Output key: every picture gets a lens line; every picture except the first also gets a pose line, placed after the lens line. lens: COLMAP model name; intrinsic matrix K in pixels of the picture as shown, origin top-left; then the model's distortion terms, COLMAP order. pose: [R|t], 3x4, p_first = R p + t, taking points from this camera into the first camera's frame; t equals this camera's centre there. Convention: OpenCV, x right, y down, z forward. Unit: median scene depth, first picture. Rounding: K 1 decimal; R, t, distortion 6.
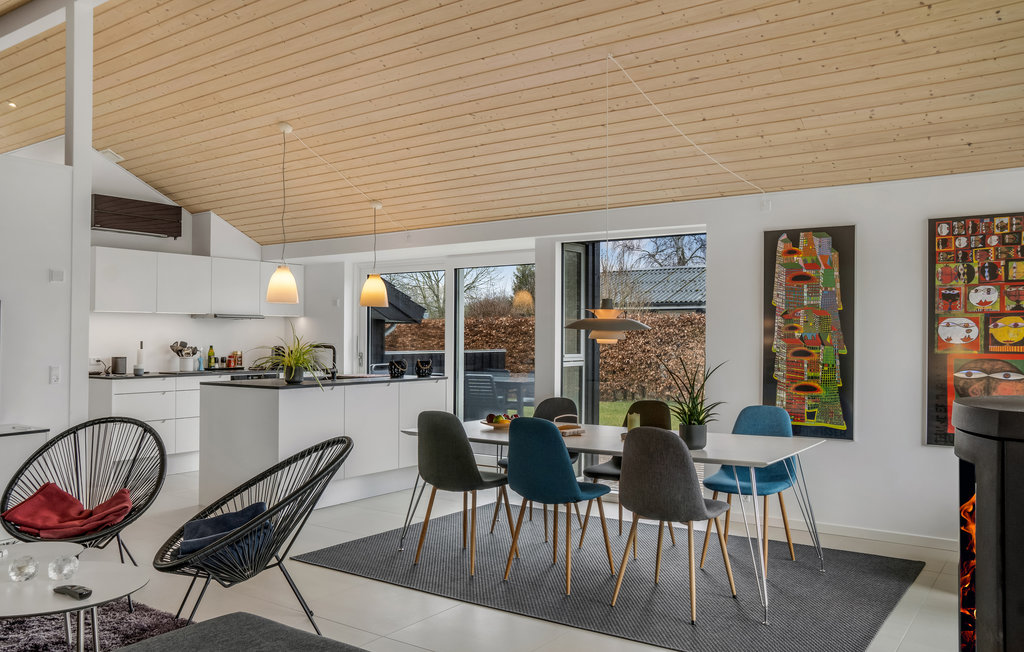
lens RADIAL K [[803.6, 0, 510.9], [0, 803.6, 321.2], [0, 0, 1]] dist [-0.064533, 0.059788]
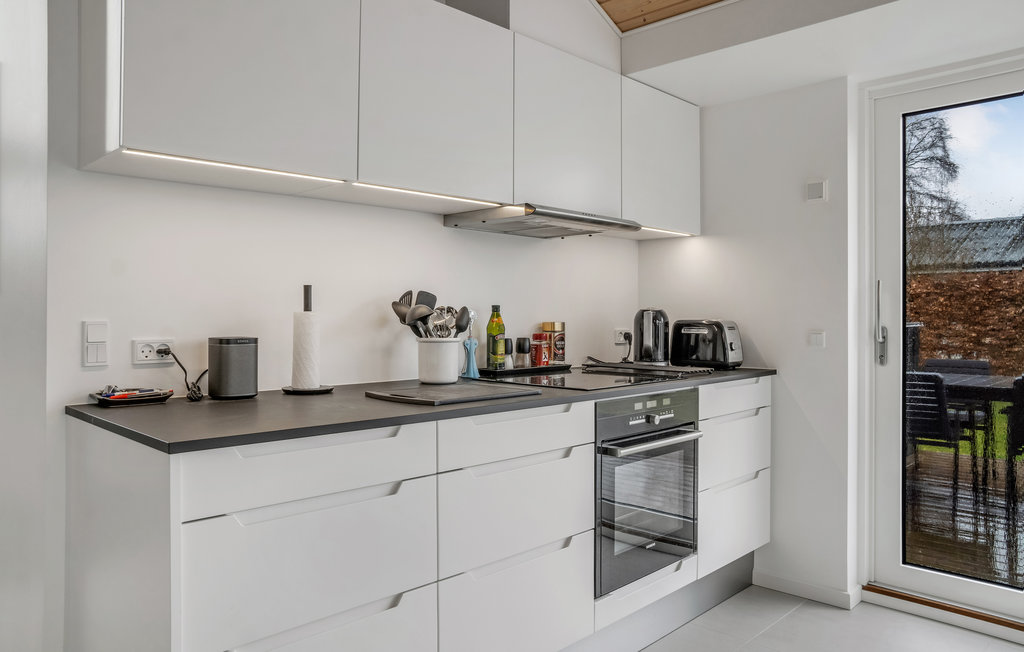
lens RADIAL K [[738.6, 0, 506.0], [0, 738.6, 319.2], [0, 0, 1]] dist [-0.061800, 0.005521]
pose [[0.984548, 0.004950, -0.175043, -0.326097], [-0.000368, 0.999657, 0.026197, 0.029234], [0.175112, -0.025728, 0.984212, 0.704800]]
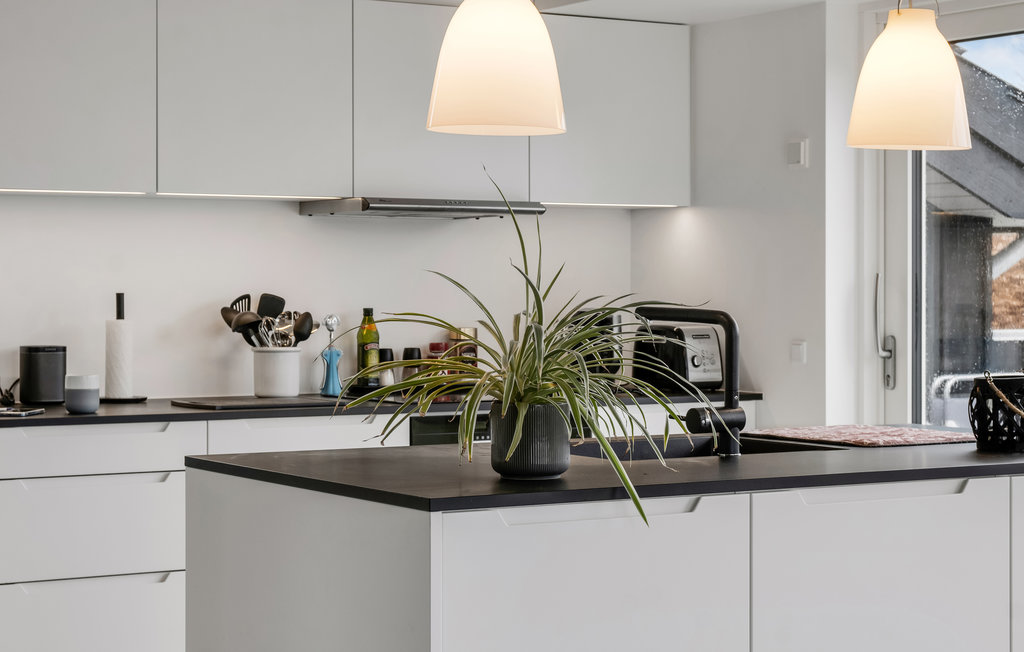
lens RADIAL K [[2112.6, 0, 514.8], [0, 2112.6, 317.6], [0, 0, 1]] dist [0.154880, 0.000000]
pose [[0.922171, 0.007555, -0.386708, -0.029119], [0.006266, 0.999386, 0.034468, 0.008048], [0.386731, -0.034208, 0.921558, 0.321833]]
